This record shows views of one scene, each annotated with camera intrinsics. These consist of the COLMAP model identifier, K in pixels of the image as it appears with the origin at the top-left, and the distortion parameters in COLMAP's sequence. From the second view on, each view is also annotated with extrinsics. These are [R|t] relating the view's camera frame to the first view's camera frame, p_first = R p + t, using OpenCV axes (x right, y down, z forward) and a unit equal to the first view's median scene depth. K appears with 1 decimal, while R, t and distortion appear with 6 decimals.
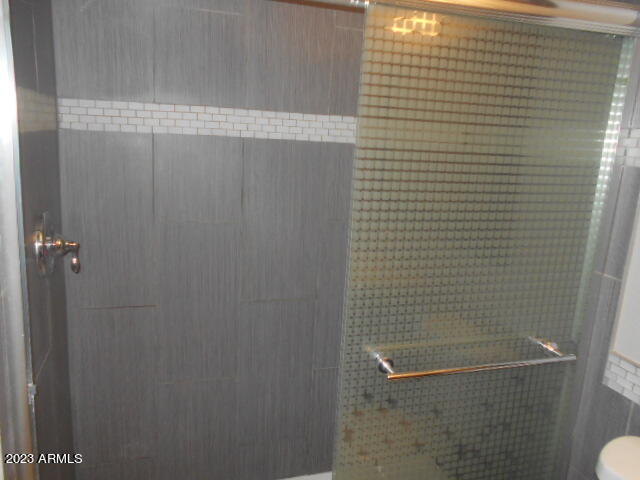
lens RADIAL K [[512.4, 0, 328.5], [0, 512.4, 237.8], [0, 0, 1]] dist [-0.042877, -0.001741]
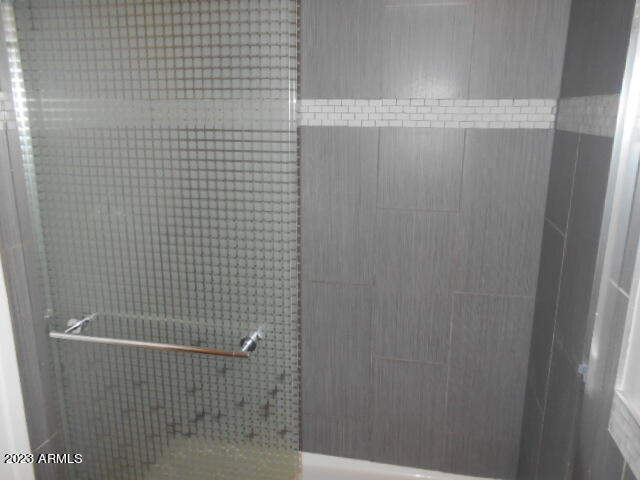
lens RADIAL K [[512.4, 0, 328.5], [0, 512.4, 237.8], [0, 0, 1]] dist [-0.042877, -0.001741]
pose [[0.860613, 0.067074, -0.504824, 0.414008], [-0.061005, 0.997729, 0.028563, 0.003380], [0.505593, 0.006215, 0.862750, 0.102226]]
